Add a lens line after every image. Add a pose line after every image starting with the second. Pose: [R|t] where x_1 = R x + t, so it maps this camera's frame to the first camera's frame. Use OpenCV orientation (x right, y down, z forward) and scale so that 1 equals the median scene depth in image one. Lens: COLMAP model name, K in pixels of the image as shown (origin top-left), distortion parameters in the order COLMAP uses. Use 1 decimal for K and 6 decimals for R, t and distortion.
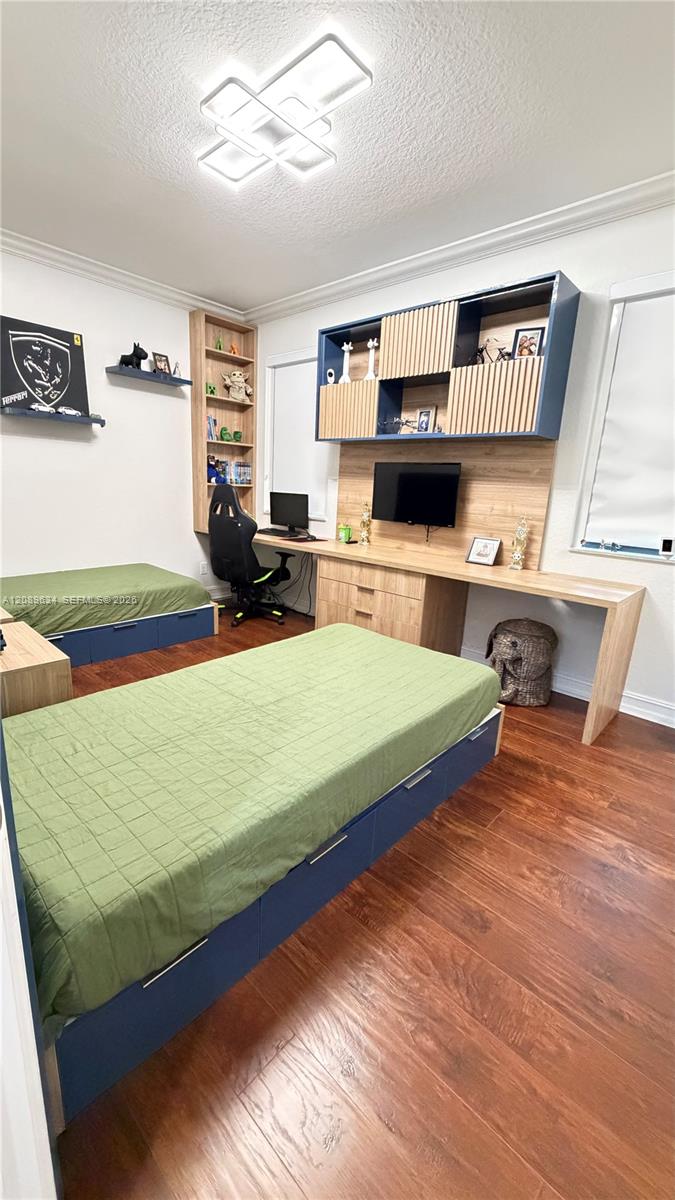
lens RADIAL K [[478.2, 0, 337.5], [0, 478.2, 601.9], [0, 0, 1]] dist [0.001246, -0.000071]
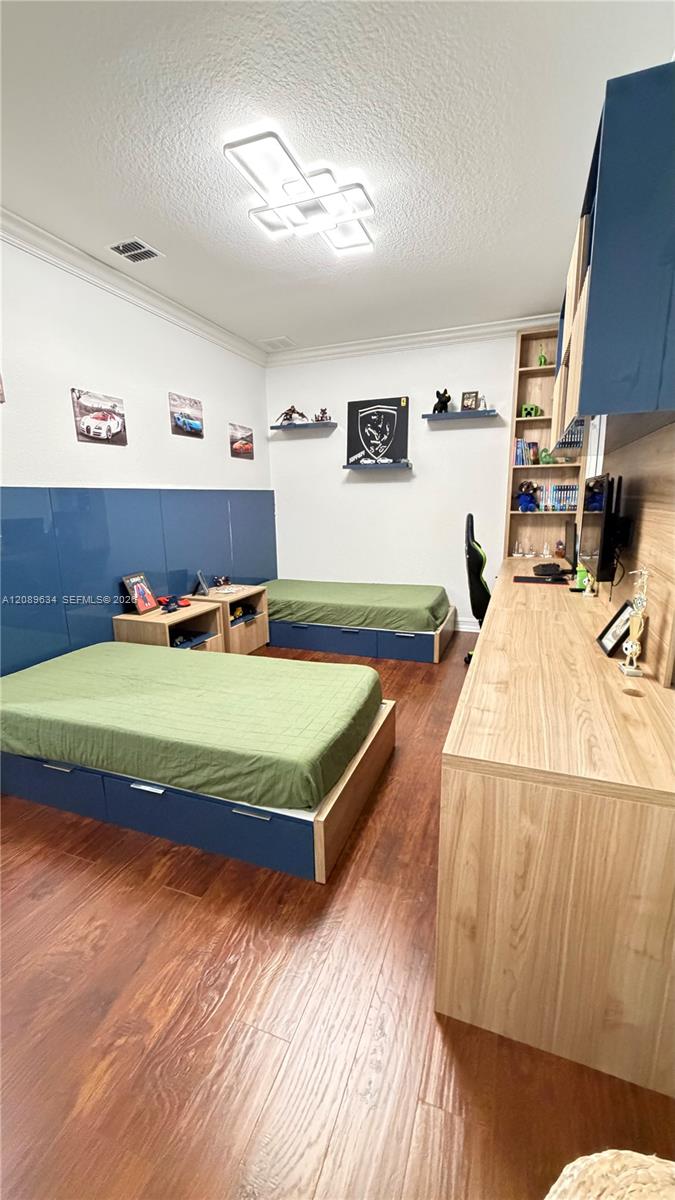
lens RADIAL K [[478.2, 0, 338.9], [0, 478.2, 601.6], [0, 0, 1]] dist [0.001246, -0.000071]
pose [[0.373663, 0.147270, -0.915799, 0.635615], [-0.190549, 0.978445, 0.079596, -0.110288], [0.907781, 0.144763, 0.393671, 0.451124]]
